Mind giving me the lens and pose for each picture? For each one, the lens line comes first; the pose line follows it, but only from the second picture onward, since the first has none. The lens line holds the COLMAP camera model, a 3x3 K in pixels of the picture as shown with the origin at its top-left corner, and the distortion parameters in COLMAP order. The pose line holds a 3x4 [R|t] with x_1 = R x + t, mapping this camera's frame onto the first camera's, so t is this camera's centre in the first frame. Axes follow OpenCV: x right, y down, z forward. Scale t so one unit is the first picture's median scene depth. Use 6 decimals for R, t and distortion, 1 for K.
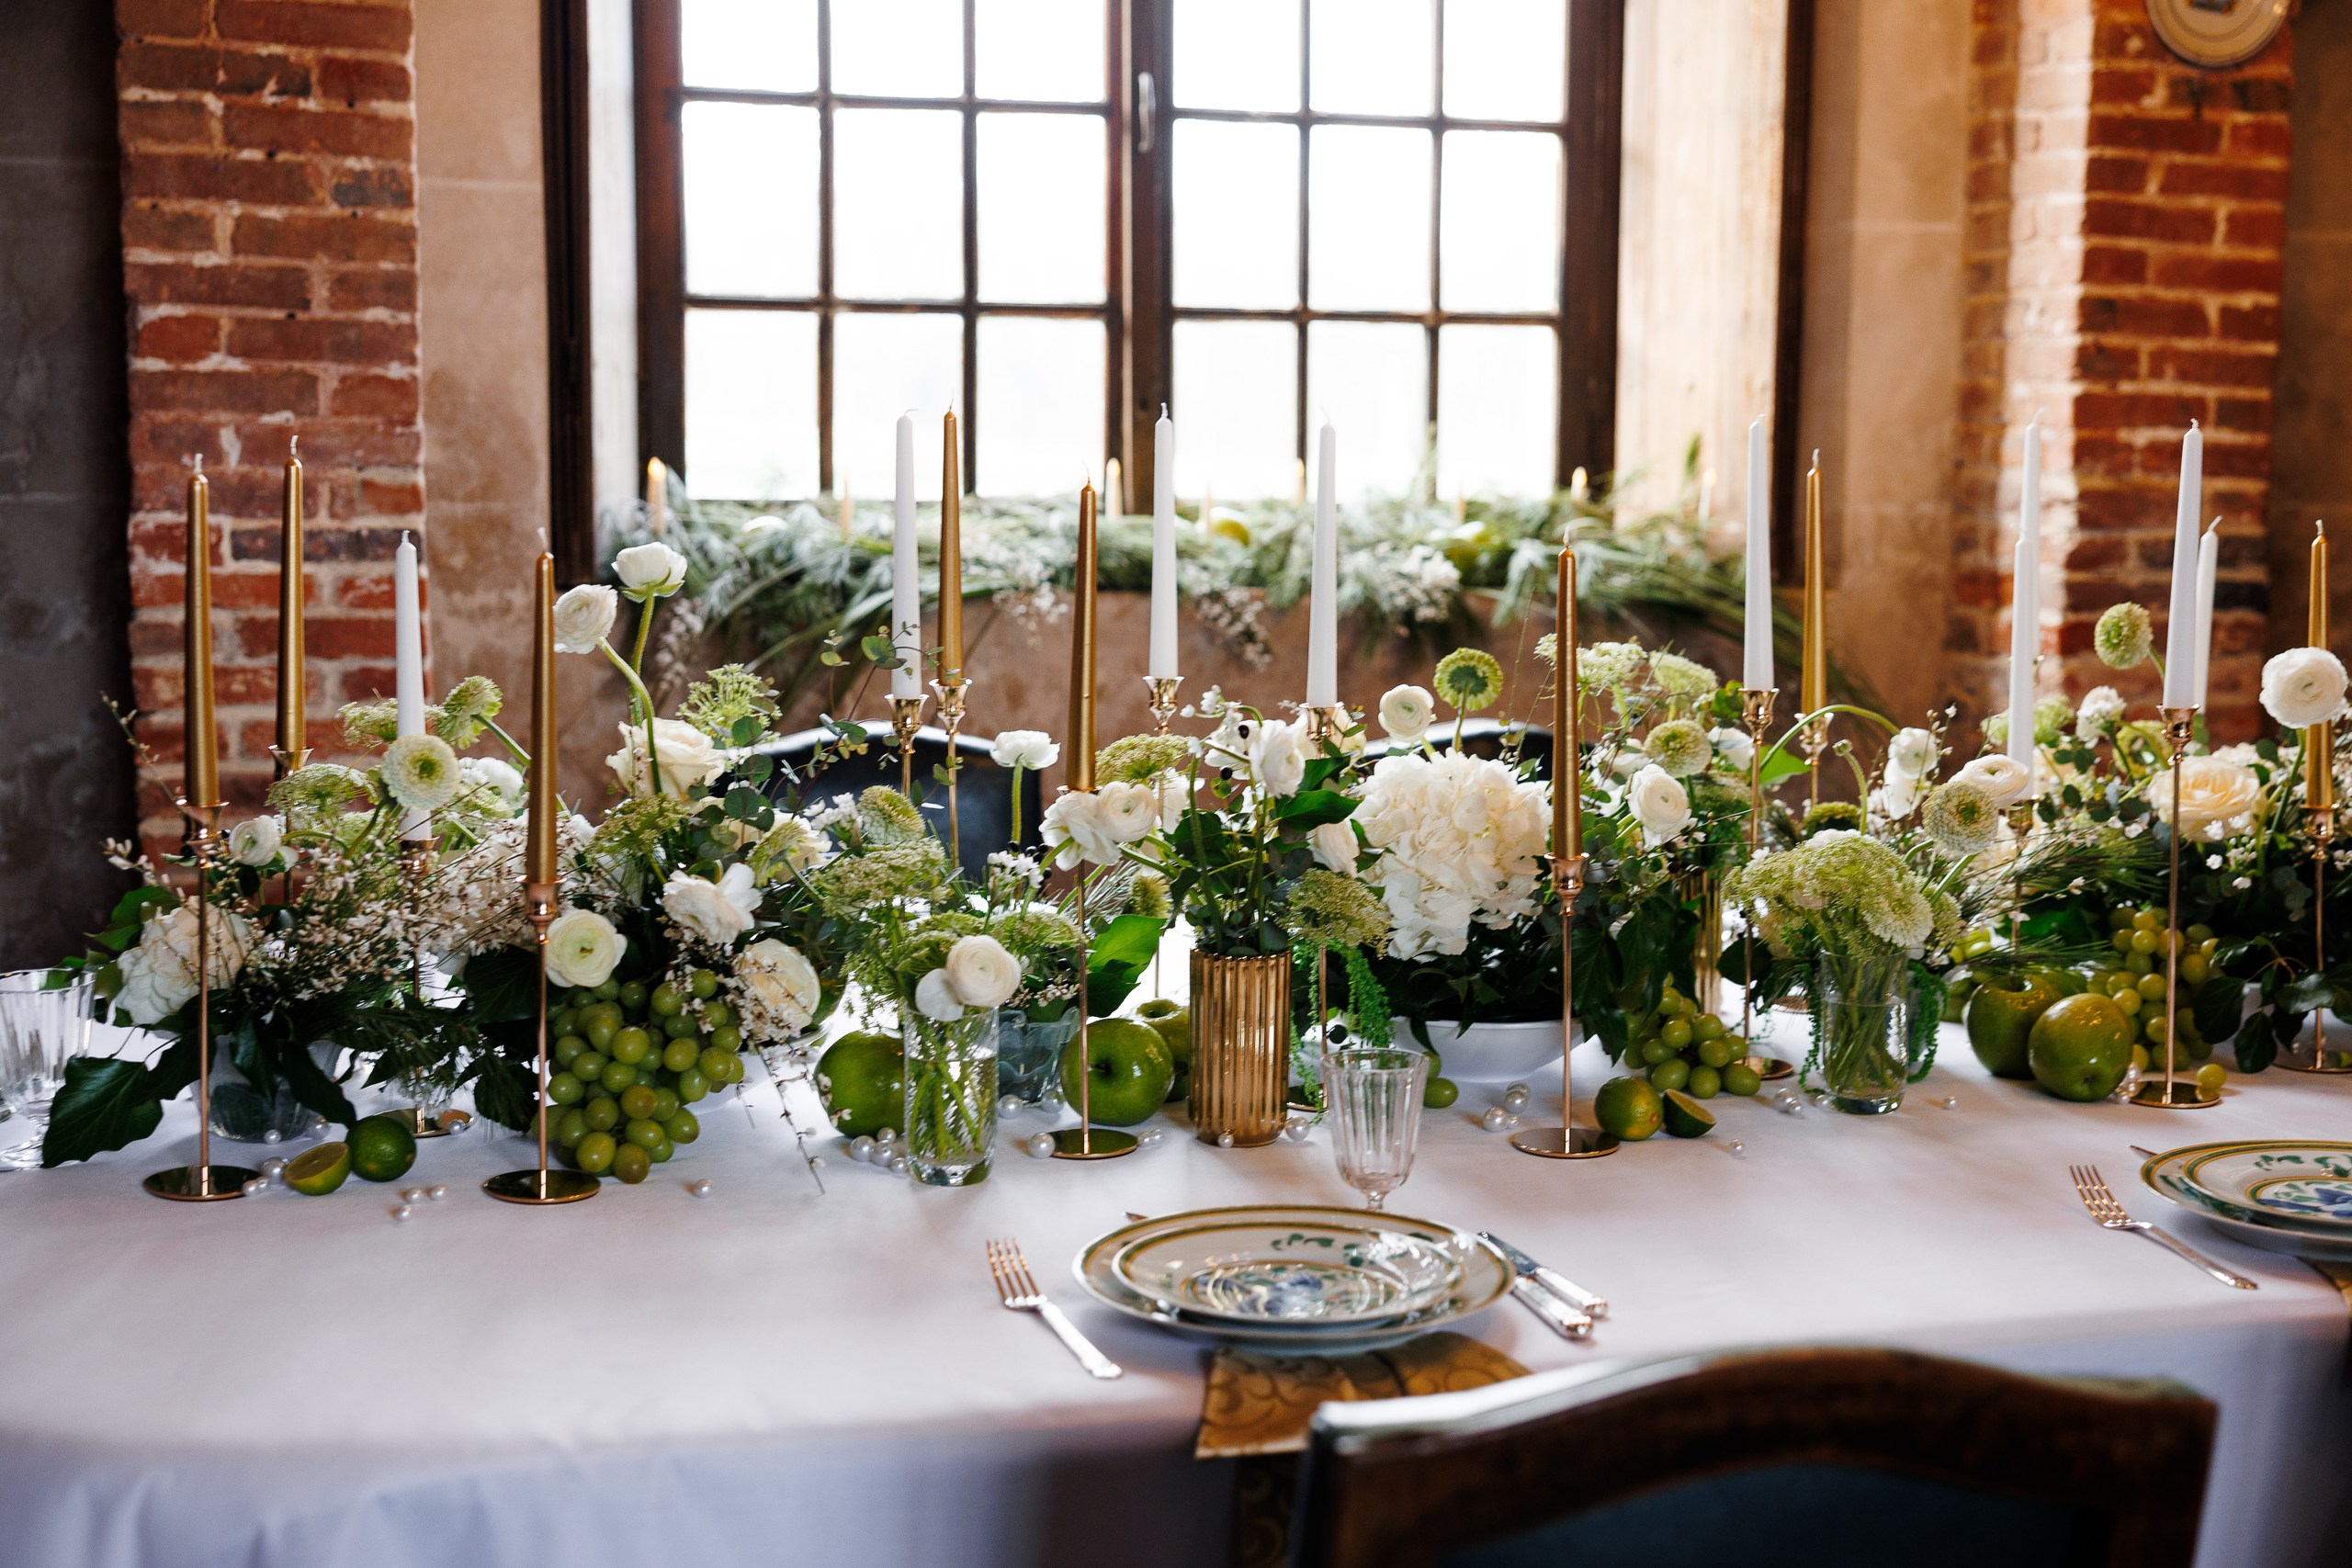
lens RADIAL K [[2978.6, 0, 1183.6], [0, 2978.6, 773.5], [0, 0, 1]] dist [0.011667, 0.037164]
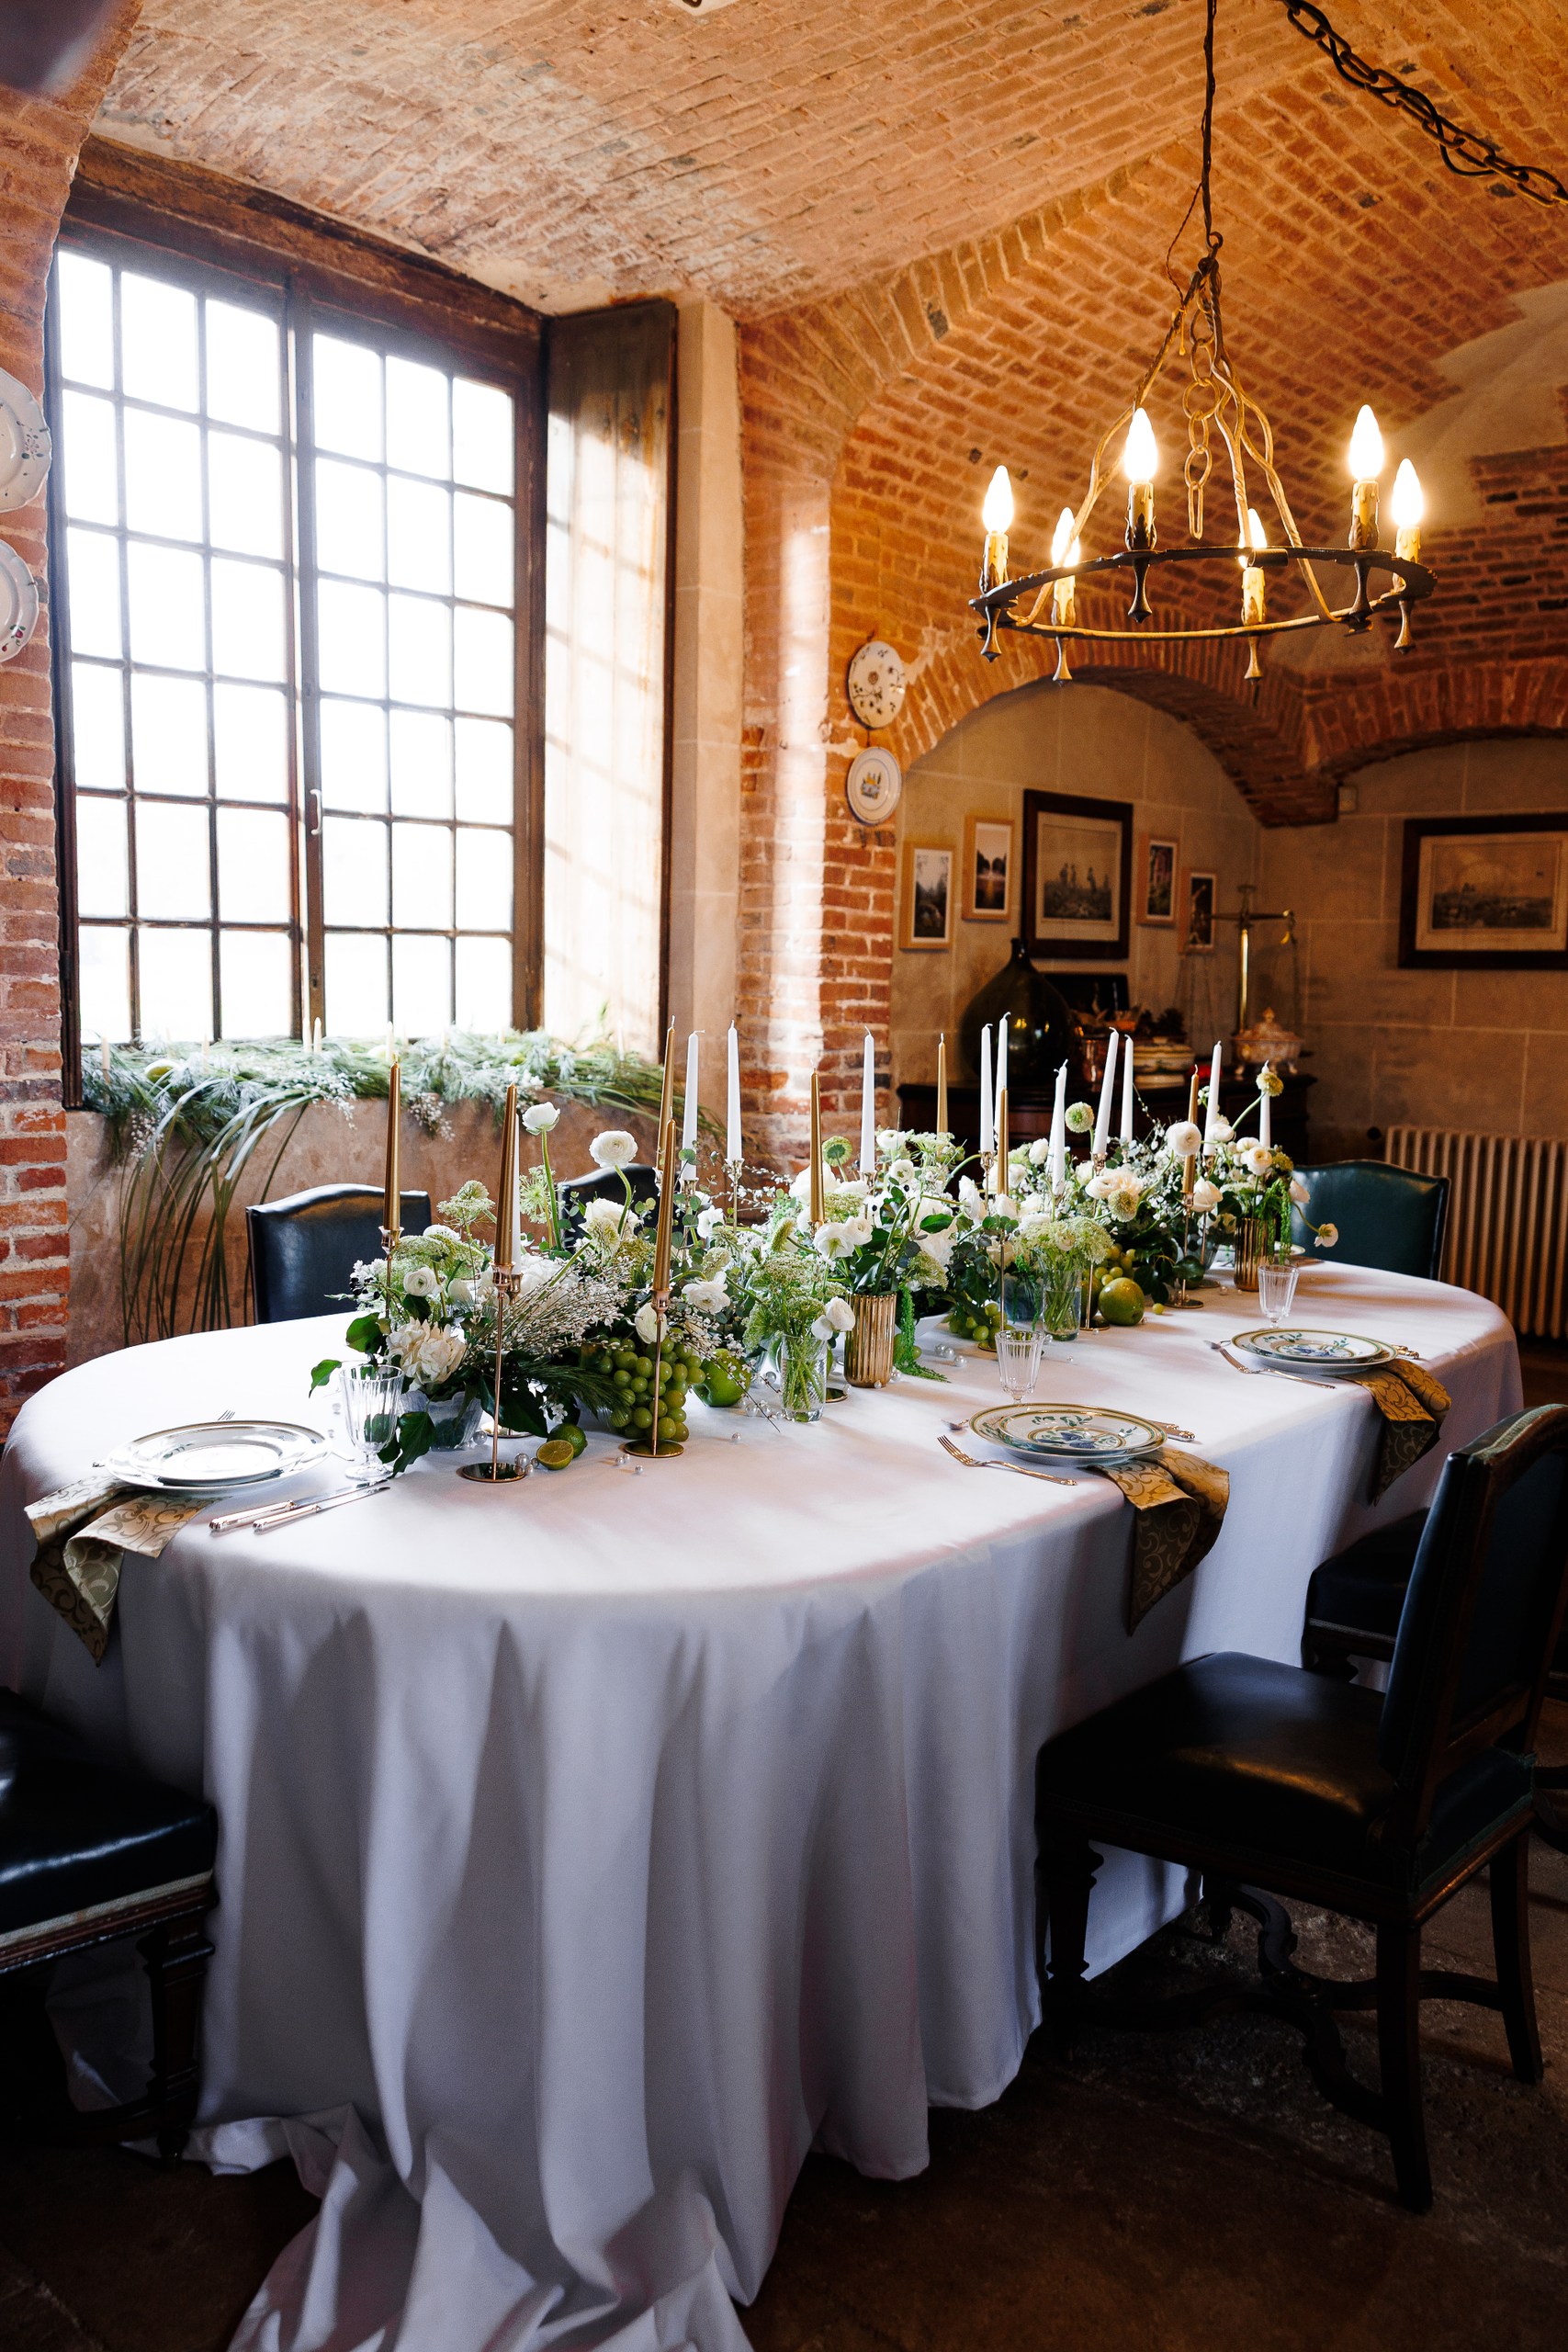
lens RADIAL K [[1839.7, 0, 784.0], [0, 1839.7, 1176.0], [0, 0, 1]] dist [0.020751, -0.011217]
pose [[0.831869, -0.057886, 0.551944, -0.411166], [0.050944, 0.998311, 0.027918, -0.033126], [-0.552628, 0.004894, 0.833413, -0.020757]]
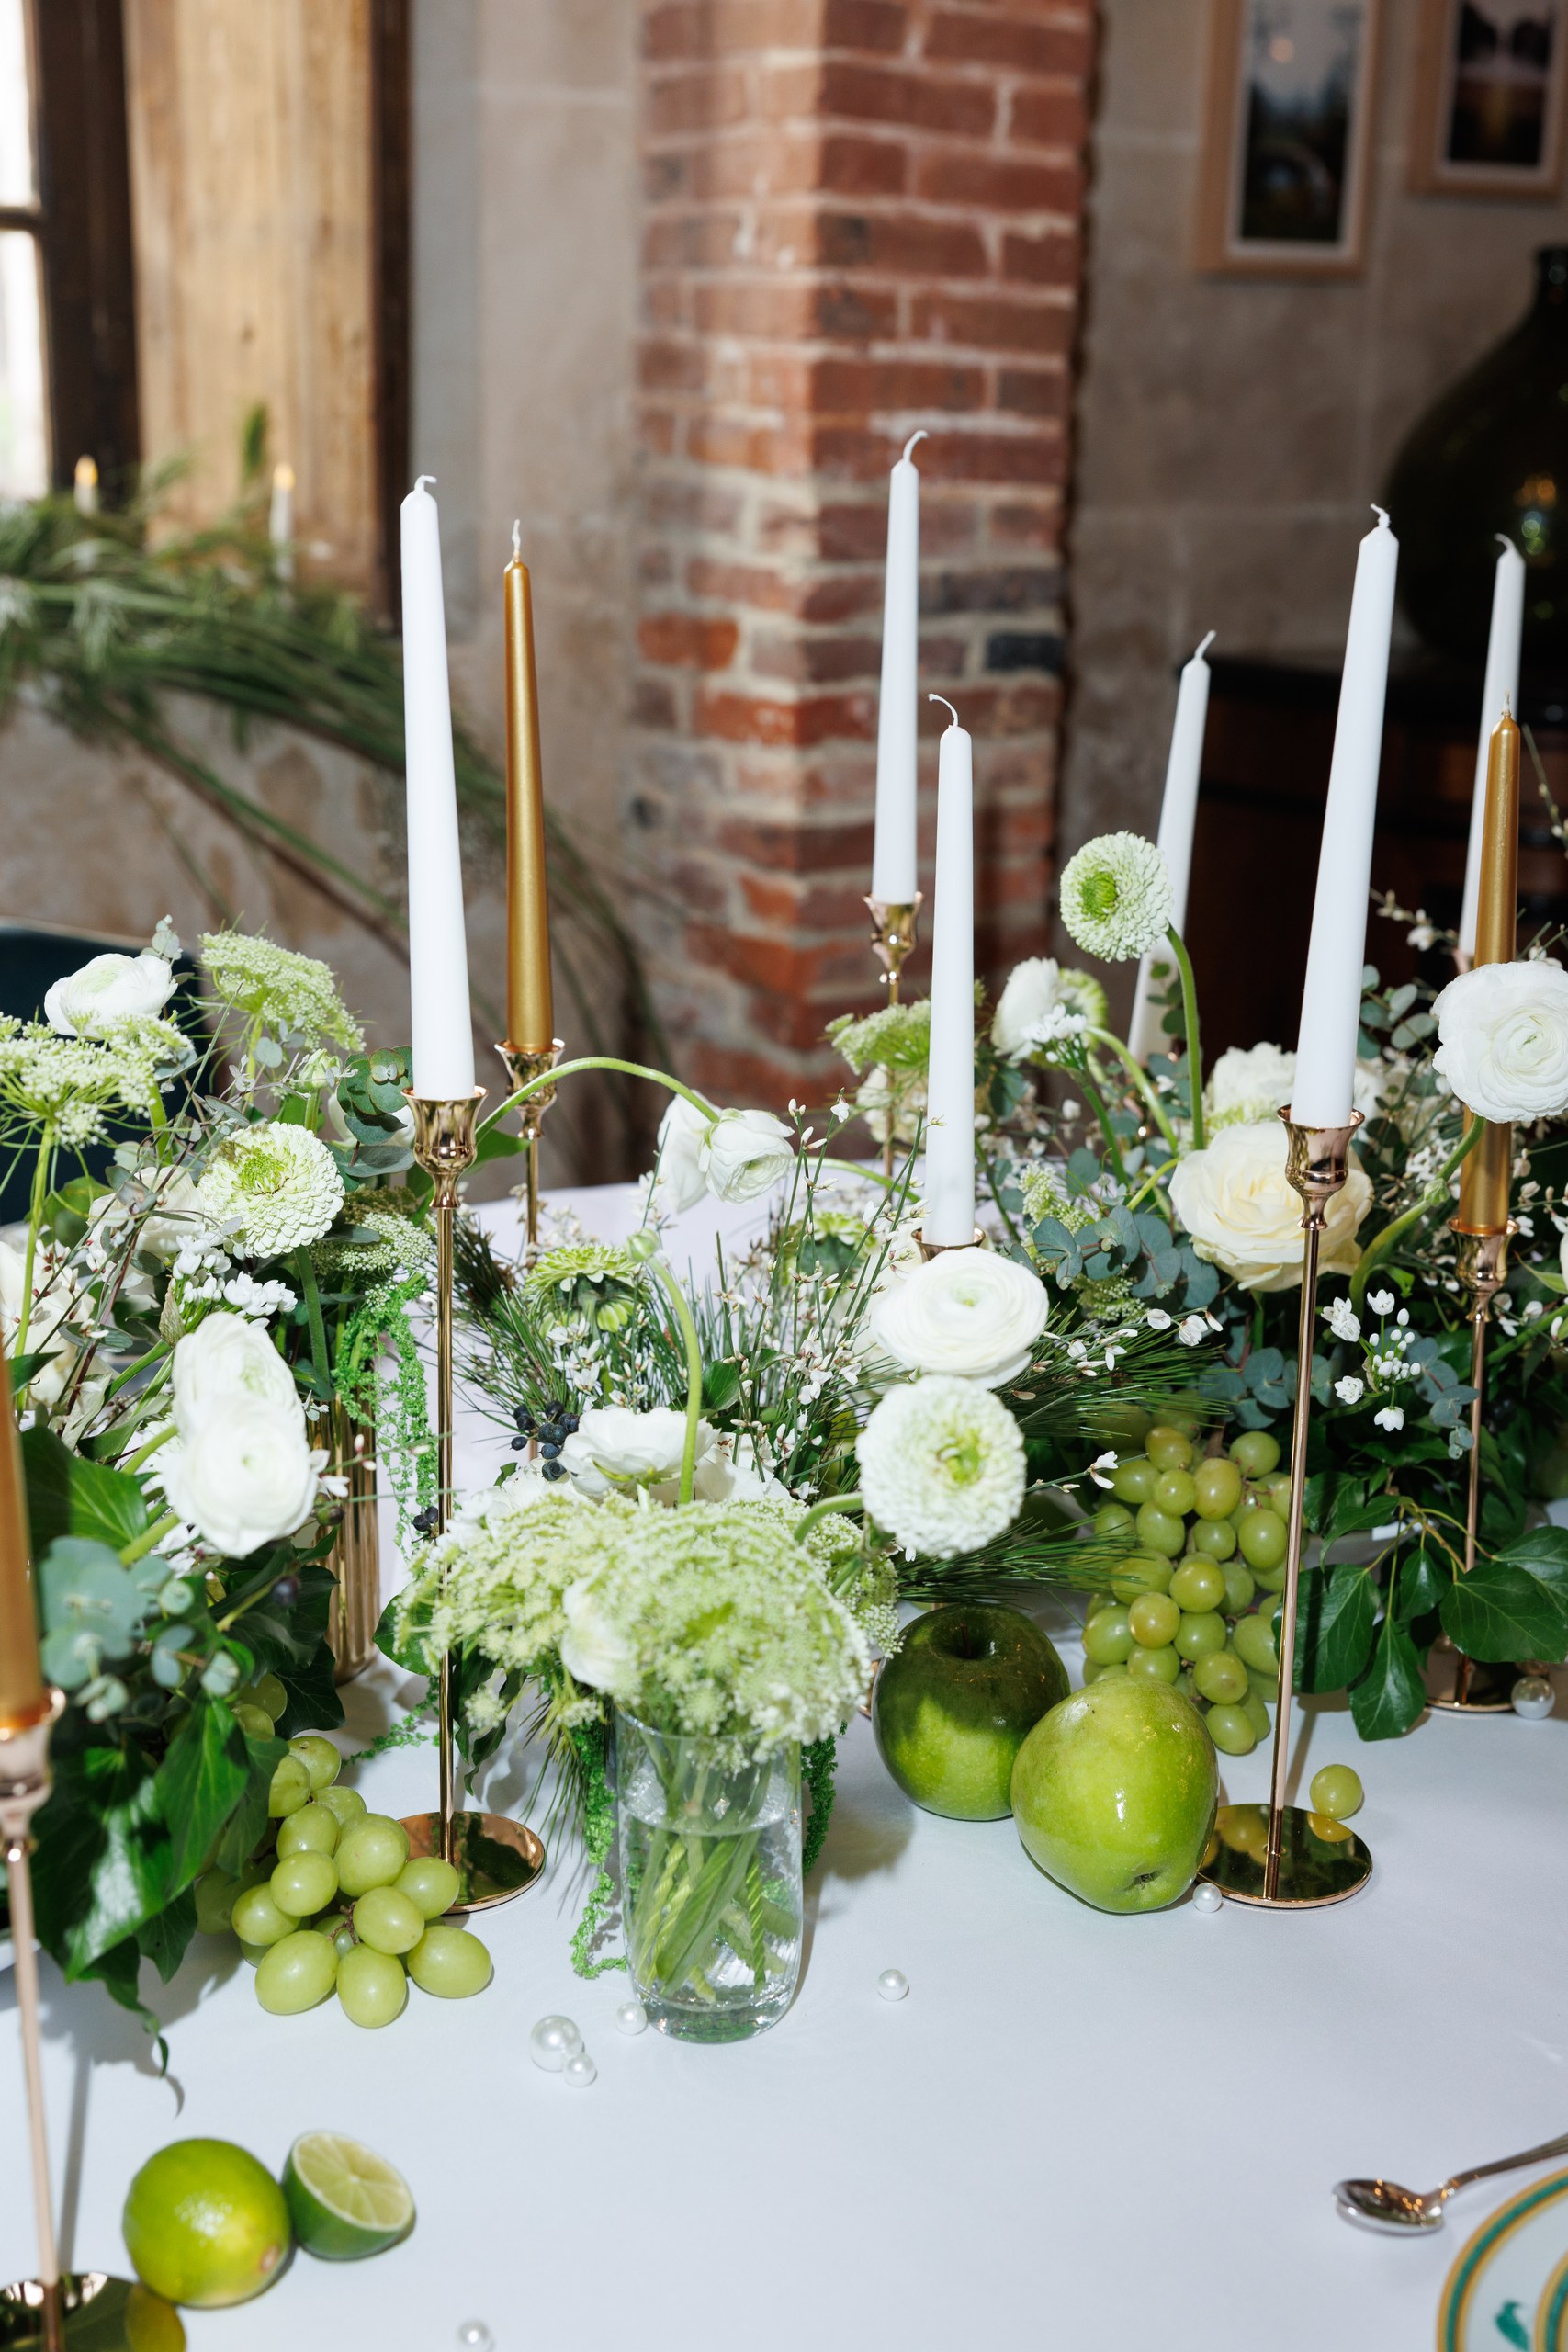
lens RADIAL K [[2978.6, 0, 784.0], [0, 2978.6, 1176.0], [0, 0, 1]] dist [0.011667, 0.037164]
pose [[0.942499, -0.075118, 0.325657, 0.056167], [0.022900, 0.986639, 0.161306, -0.052977], [-0.333423, -0.144573, 0.931627, 0.337530]]
